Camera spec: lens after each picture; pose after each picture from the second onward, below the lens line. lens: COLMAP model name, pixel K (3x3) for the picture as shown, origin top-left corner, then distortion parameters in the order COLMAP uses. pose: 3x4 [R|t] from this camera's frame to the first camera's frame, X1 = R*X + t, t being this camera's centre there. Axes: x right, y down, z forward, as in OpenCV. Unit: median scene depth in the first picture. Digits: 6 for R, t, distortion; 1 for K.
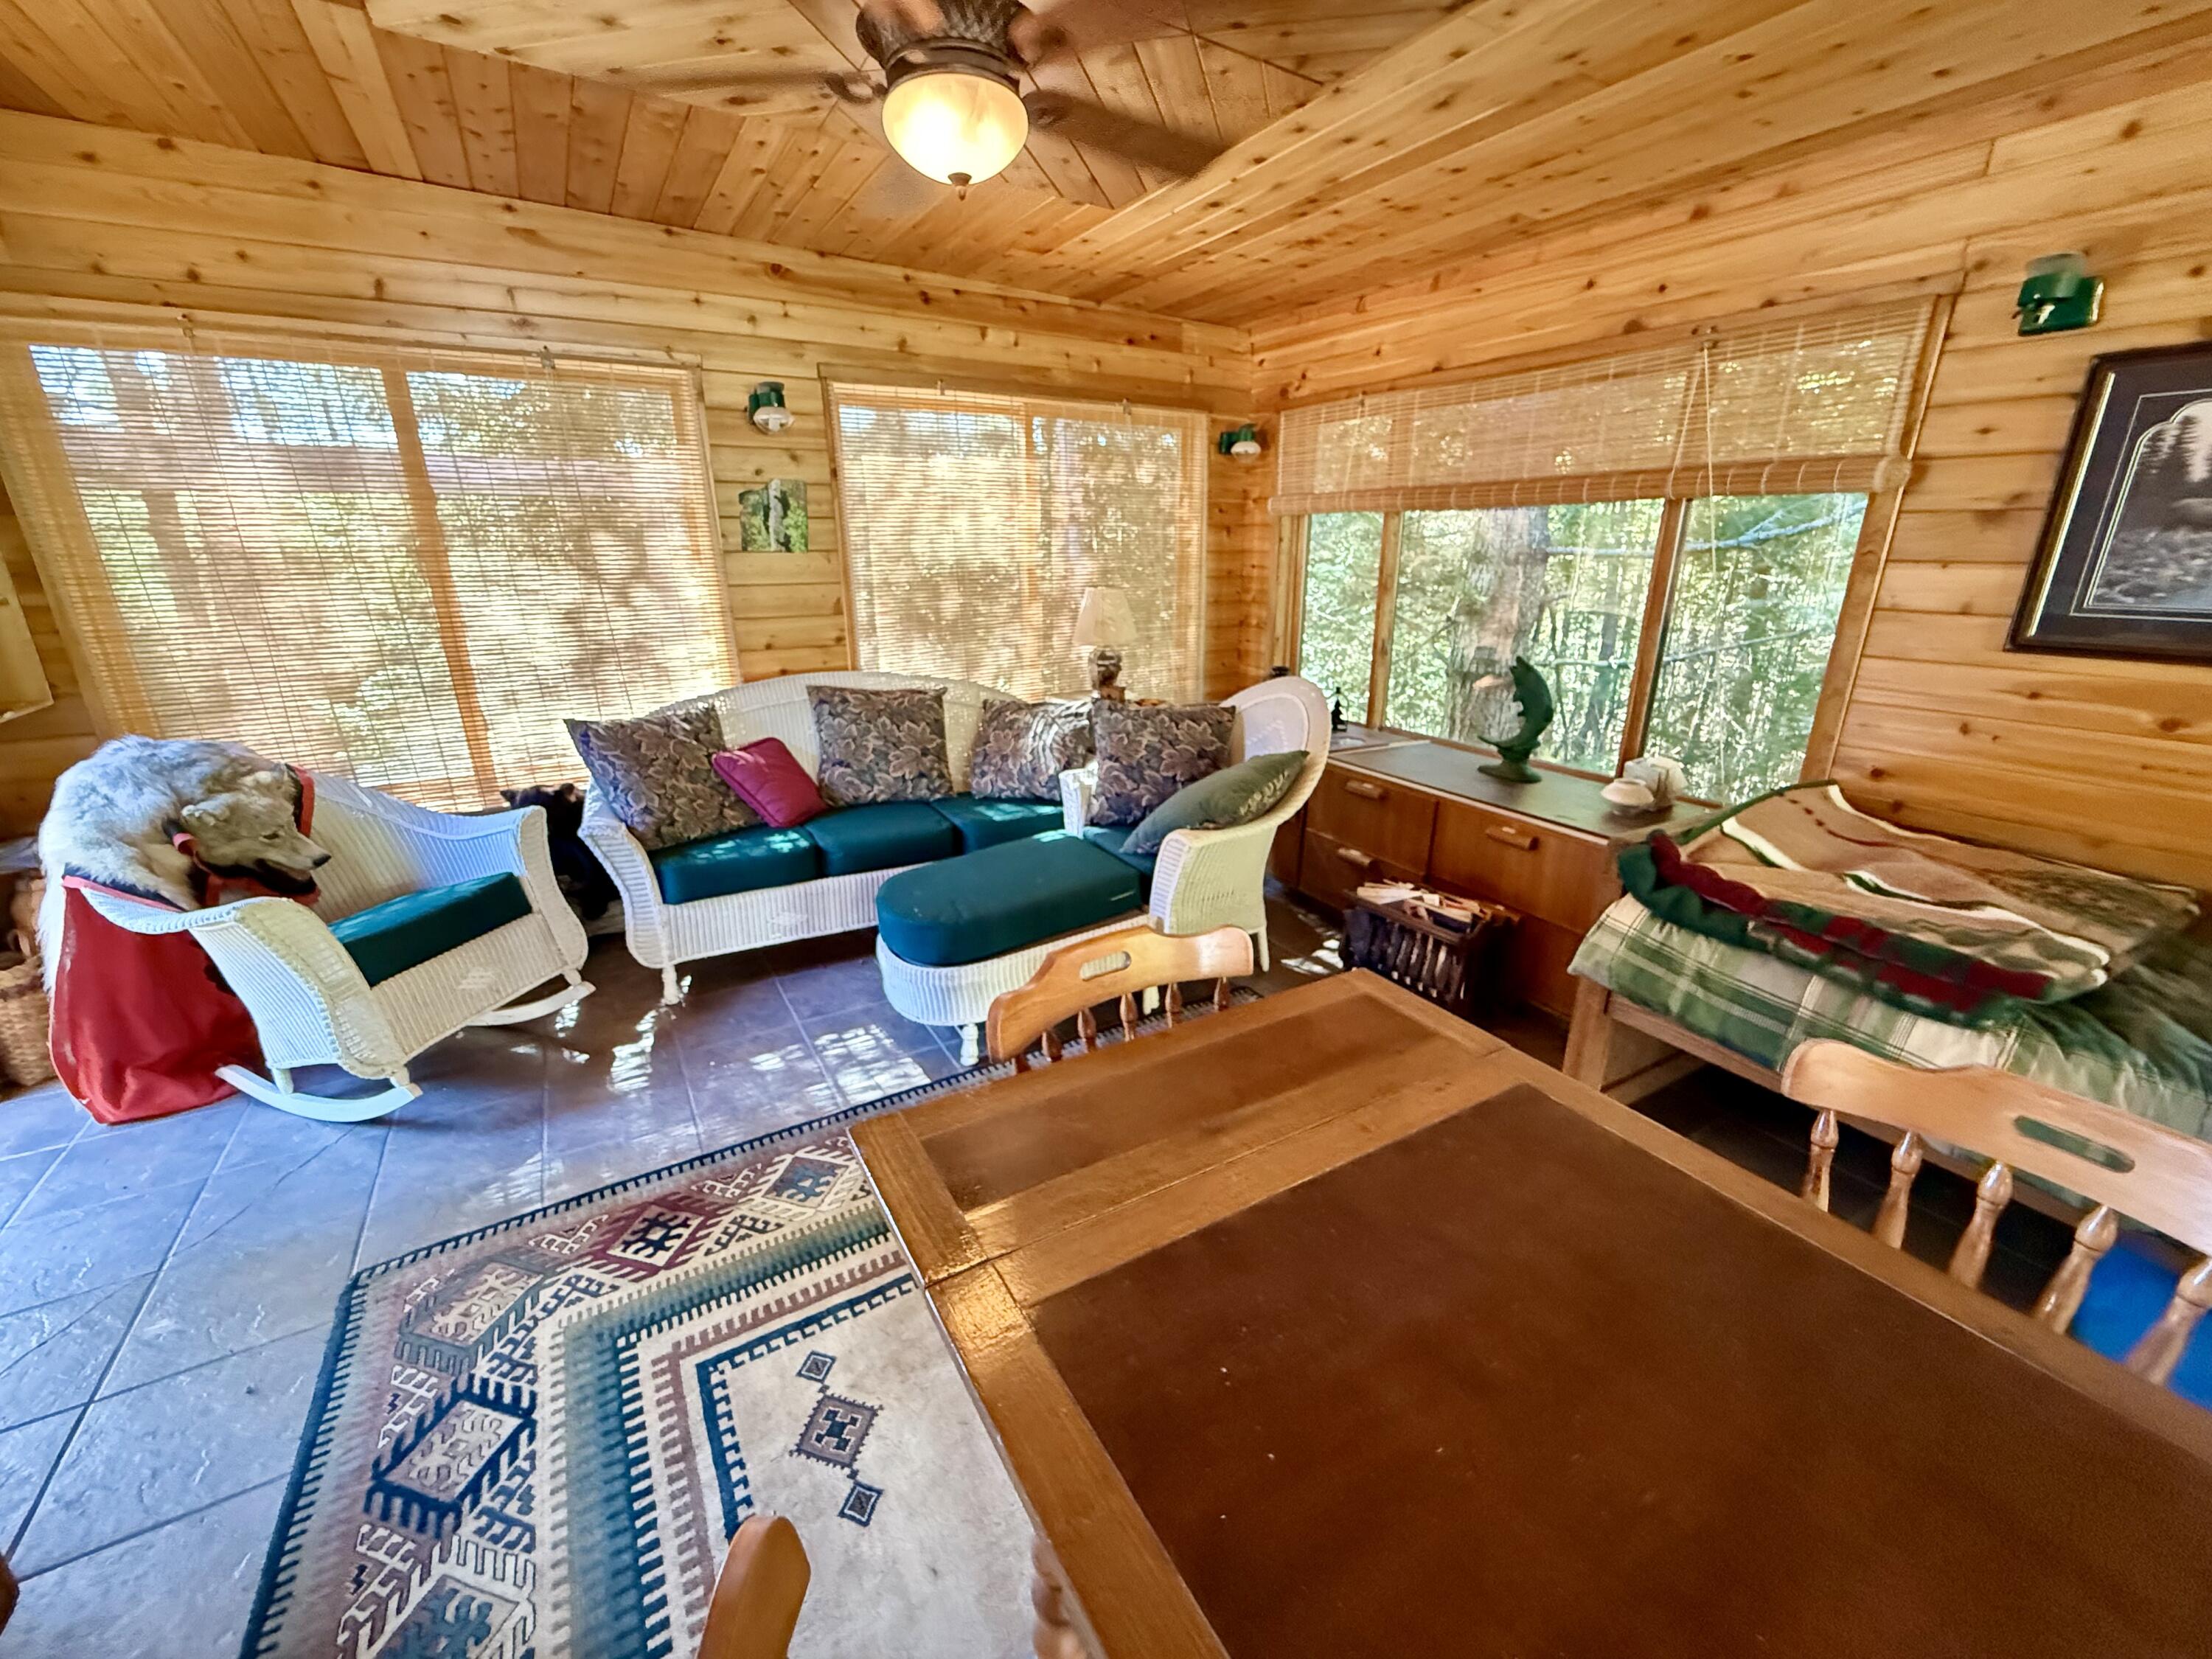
lens RADIAL K [[881.4, 0, 1096.4], [0, 881.4, 827.0], [0, 0, 1]] dist [-0.000156, -0.000682]
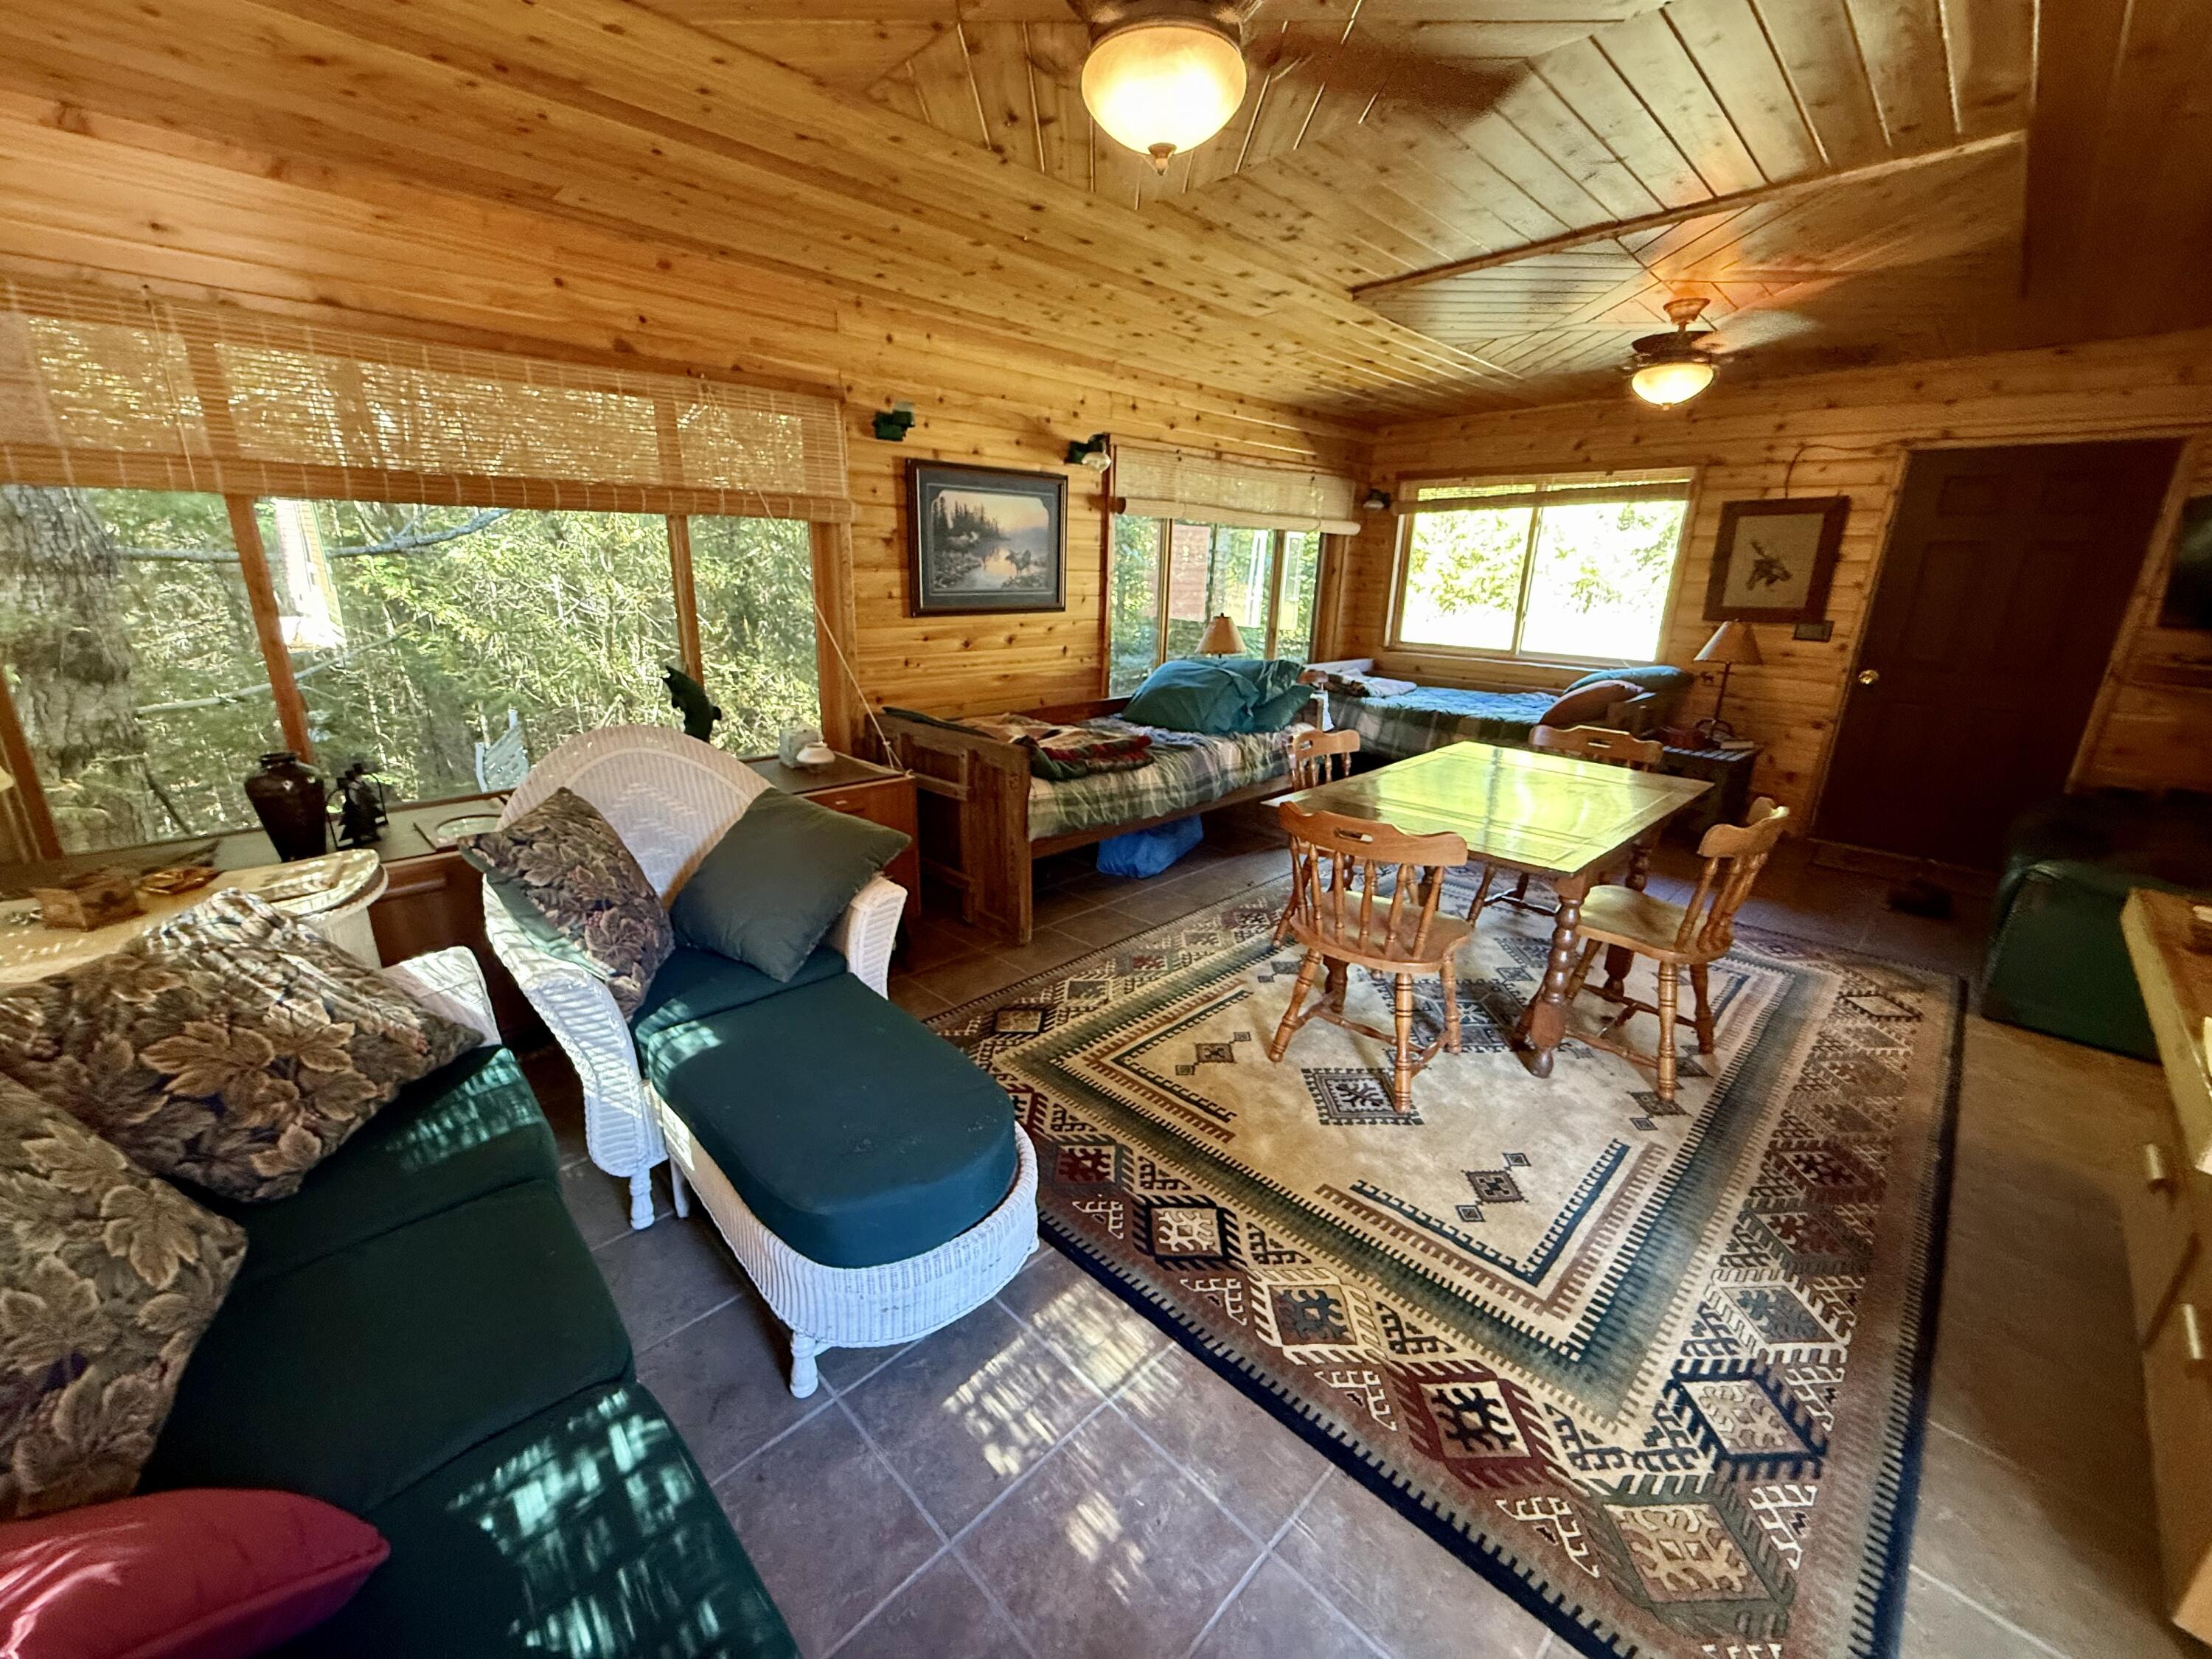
lens RADIAL K [[881.4, 0, 1094.4], [0, 881.4, 831.6], [0, 0, 1]] dist [-0.000156, -0.000682]
pose [[-0.245783, -0.288384, 0.925433, -1.038595], [0.280341, 0.892771, 0.352661, -0.413664], [-0.927901, 0.346115, -0.138582, 1.286668]]
